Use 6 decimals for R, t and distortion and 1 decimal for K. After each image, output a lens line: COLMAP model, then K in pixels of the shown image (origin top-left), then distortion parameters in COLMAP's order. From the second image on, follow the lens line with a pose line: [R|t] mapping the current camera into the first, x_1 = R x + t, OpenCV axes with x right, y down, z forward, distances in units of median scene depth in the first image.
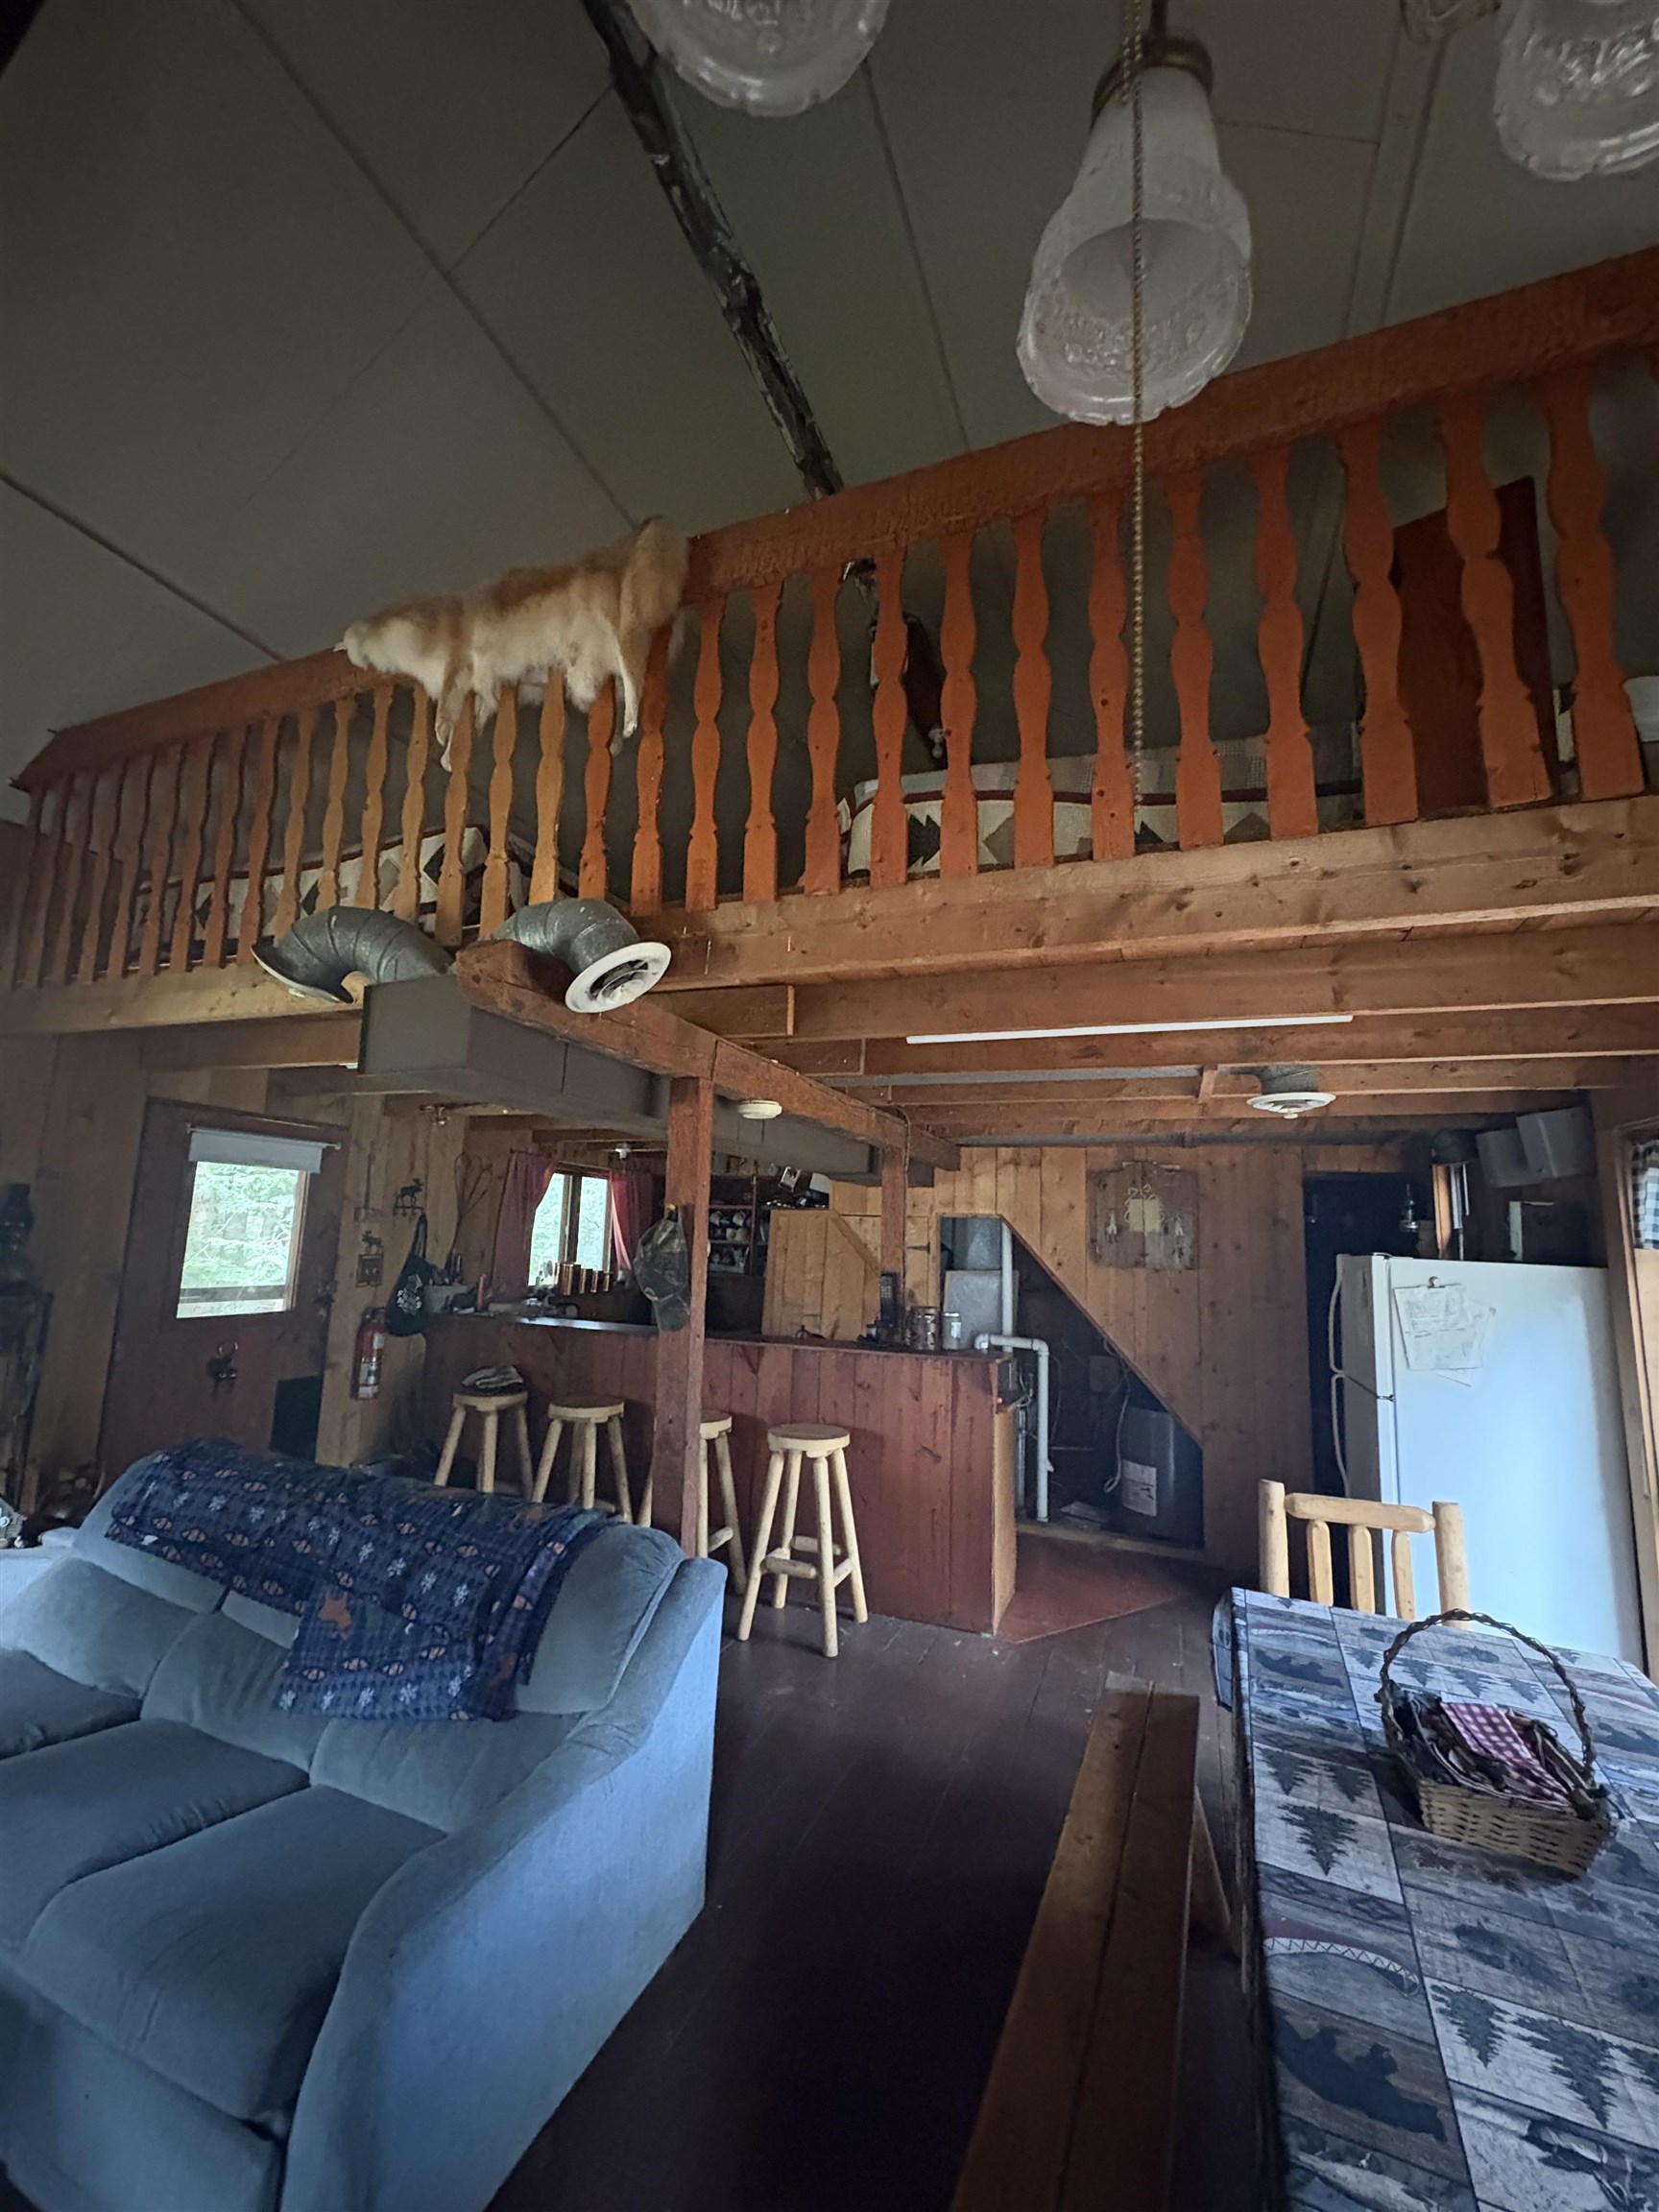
lens RADIAL K [[876.6, 0, 825.9], [0, 876.6, 1106.8], [0, 0, 1]] dist [-0.000572, 0.000109]
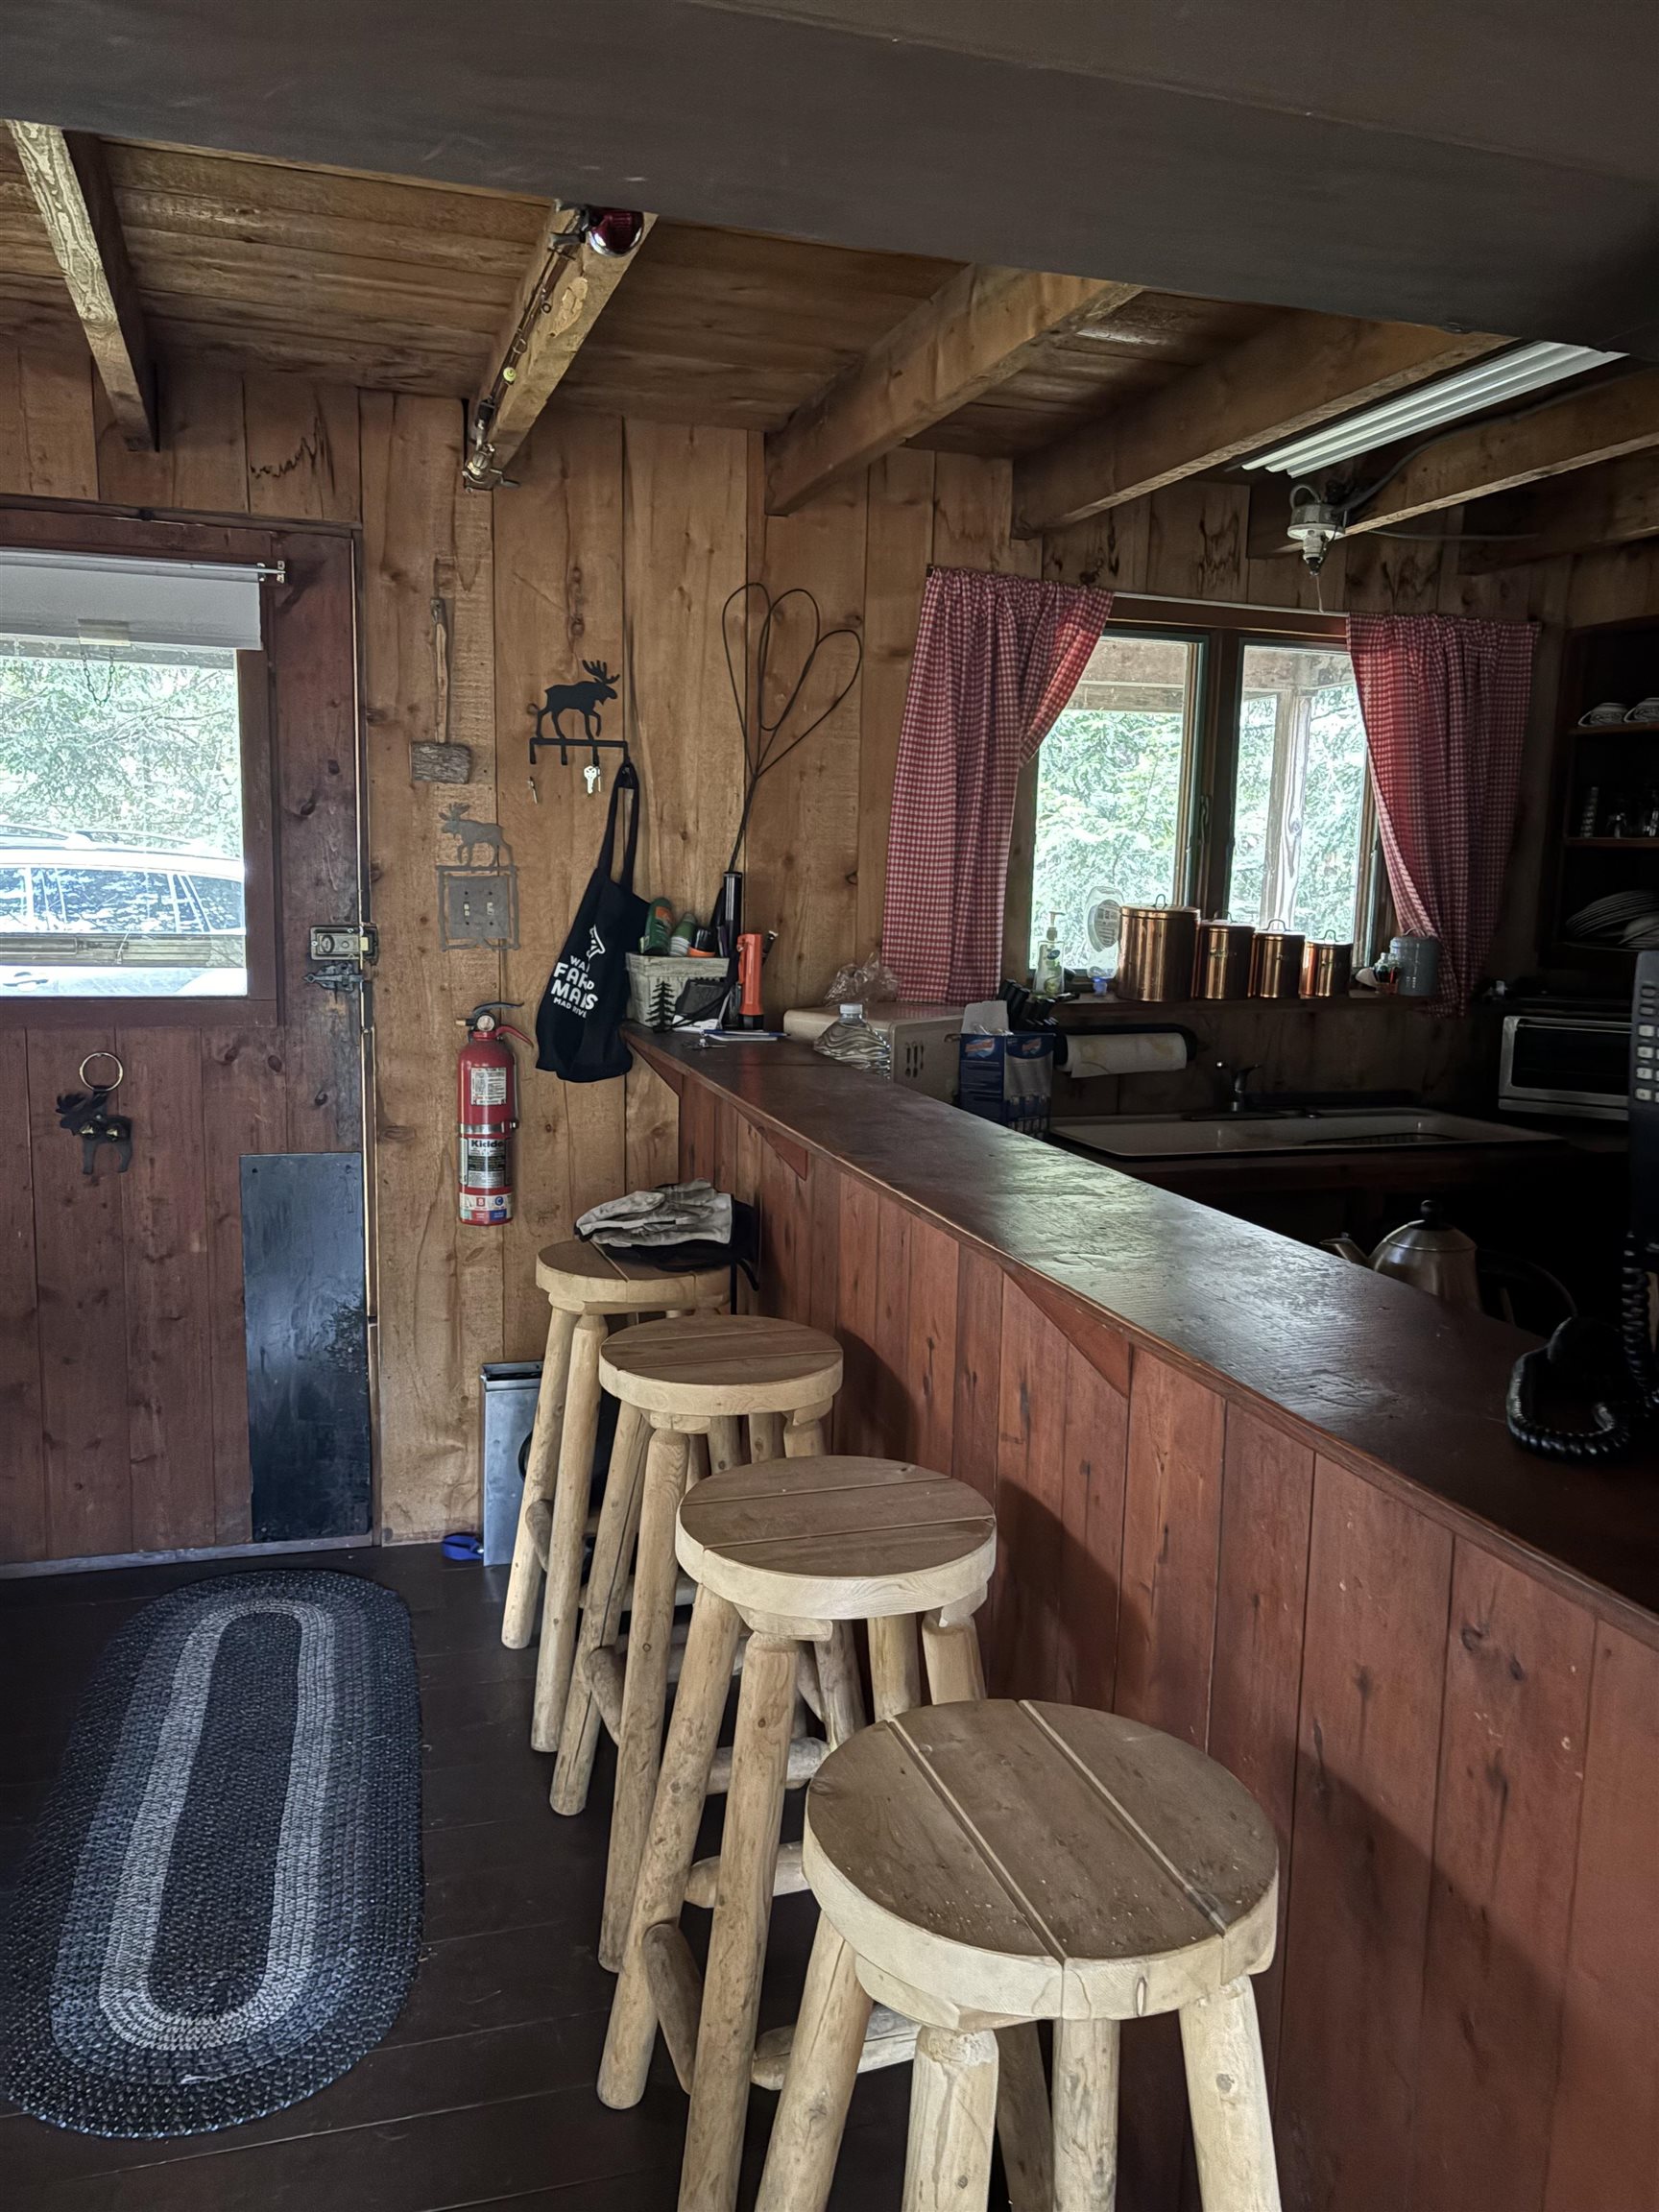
lens RADIAL K [[1688.5, 0, 836.7], [0, 1688.5, 1119.3], [0, 0, 1]] dist [0.030274, -0.032908]
pose [[0.641855, 0.105302, -0.759562, 0.170444], [0.109285, 0.967854, 0.226528, 0.131390], [0.758999, -0.228407, 0.609714, 0.674954]]
